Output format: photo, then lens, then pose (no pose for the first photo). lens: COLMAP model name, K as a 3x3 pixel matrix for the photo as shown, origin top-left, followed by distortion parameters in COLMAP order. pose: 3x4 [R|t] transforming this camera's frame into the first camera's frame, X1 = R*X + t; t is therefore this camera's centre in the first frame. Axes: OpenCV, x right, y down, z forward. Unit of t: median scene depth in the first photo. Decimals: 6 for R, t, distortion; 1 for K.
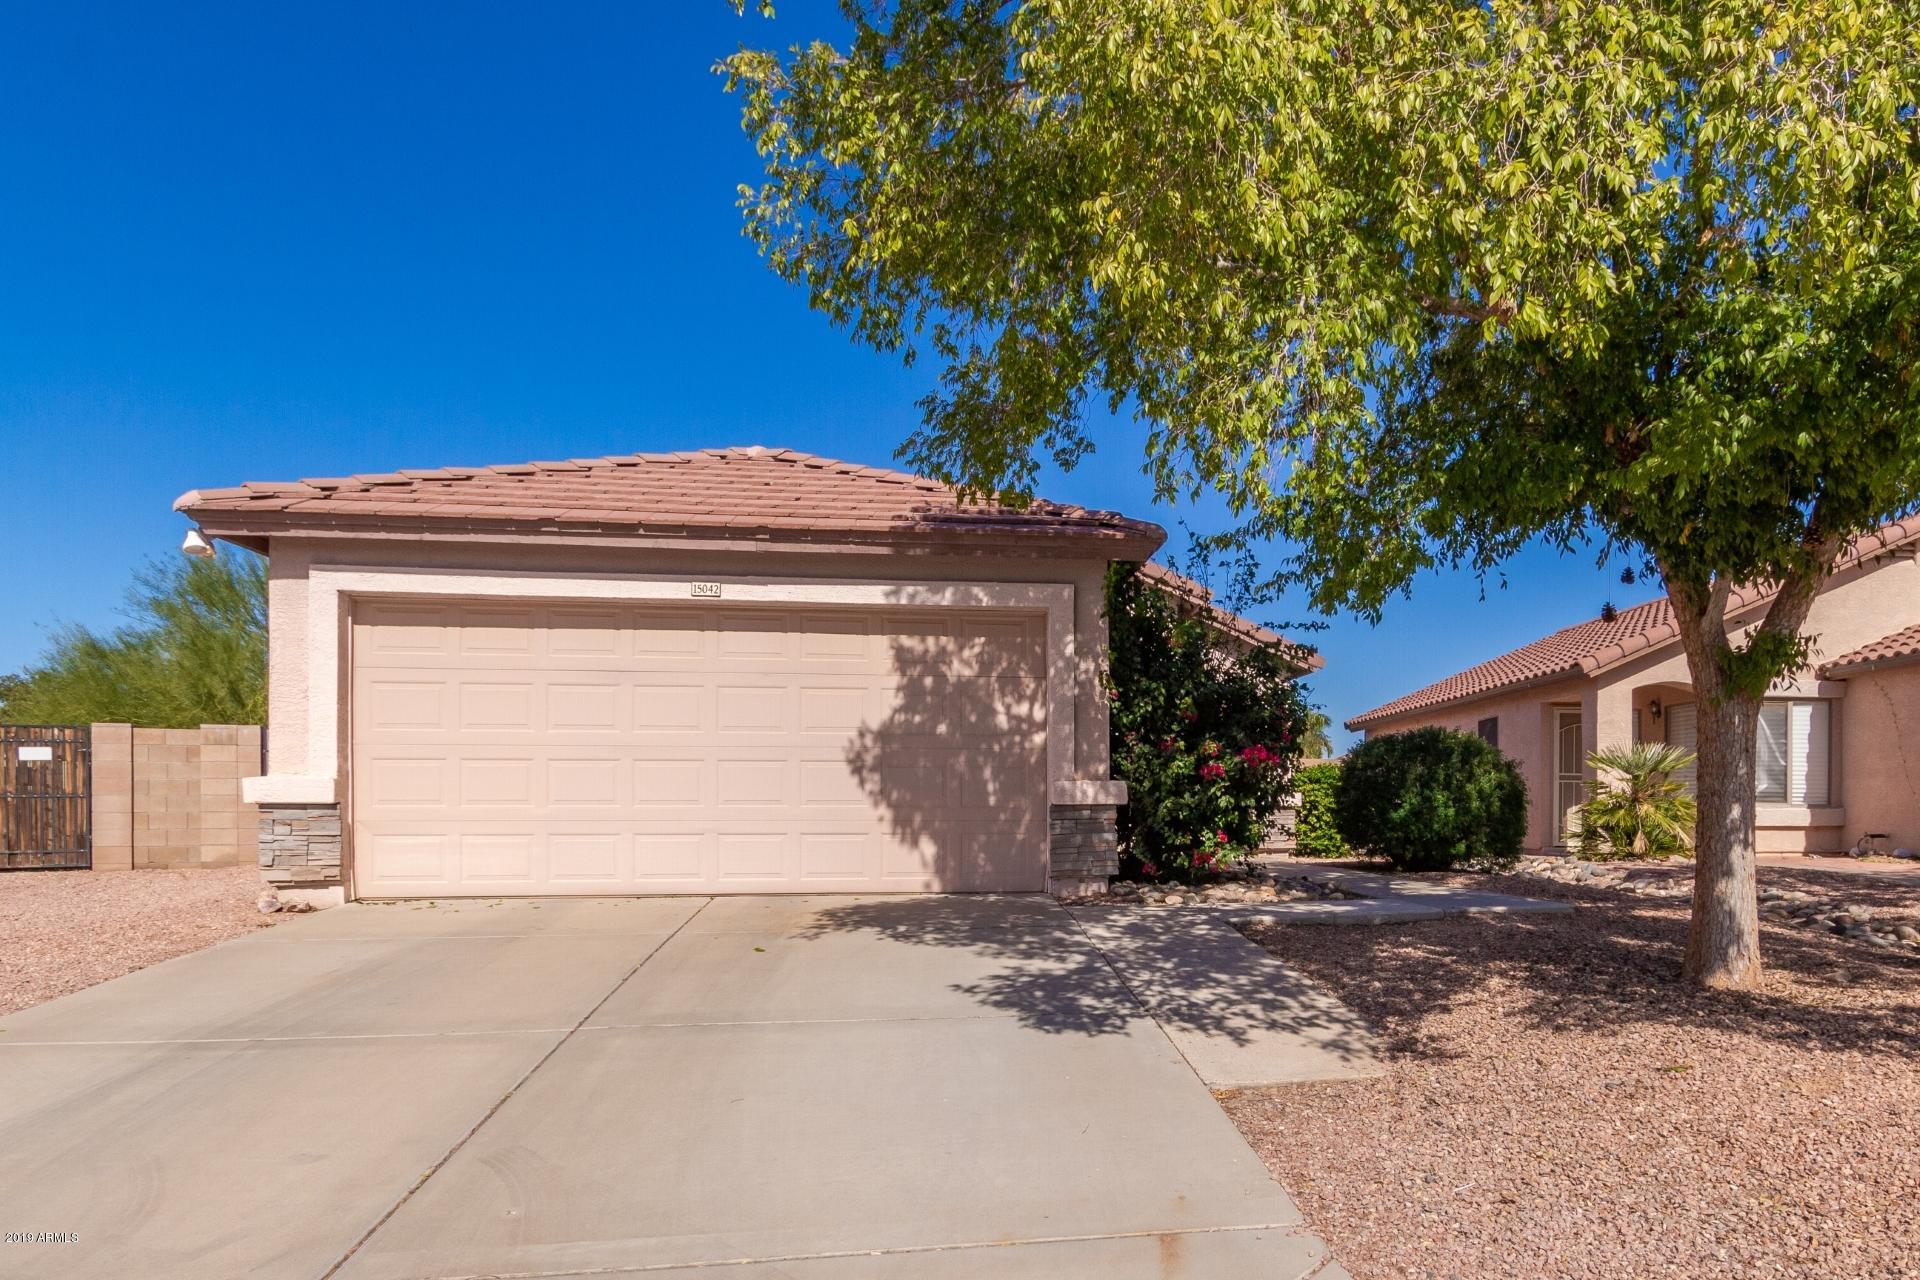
lens RADIAL K [[1103.3, 0, 1003.0], [0, 1103.3, 728.4], [0, 0, 1]] dist [0.008788, -0.002328]
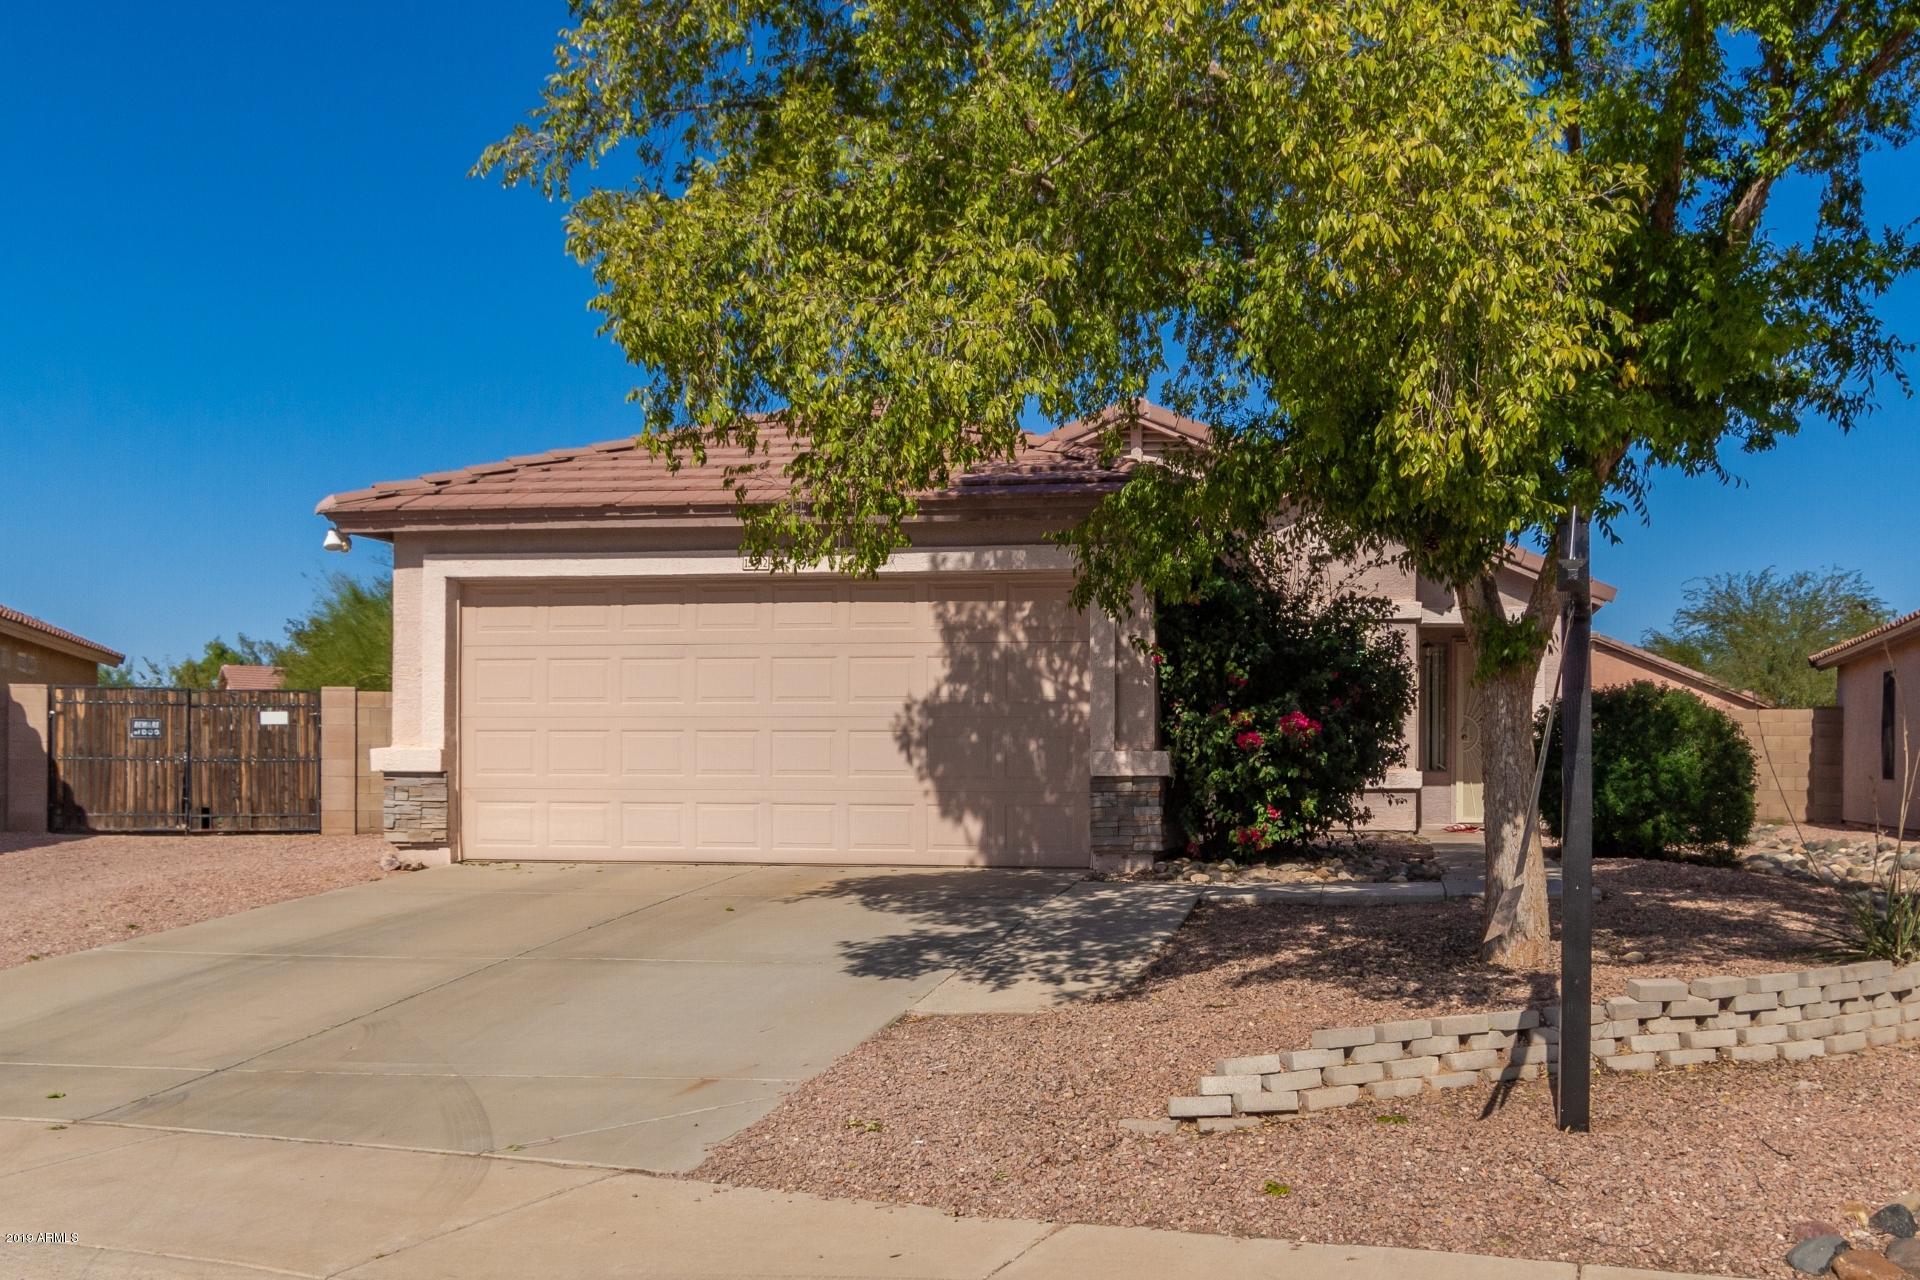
lens RADIAL K [[1380.2, 0, 958.3], [0, 1380.2, 642.5], [0, 0, 1]] dist [-0.000921, 0.004174]
pose [[0.963112, -0.021190, -0.268265, 0.254951], [0.014922, 0.999566, -0.025381, -0.017937], [0.268686, 0.020442, 0.963011, -0.179644]]
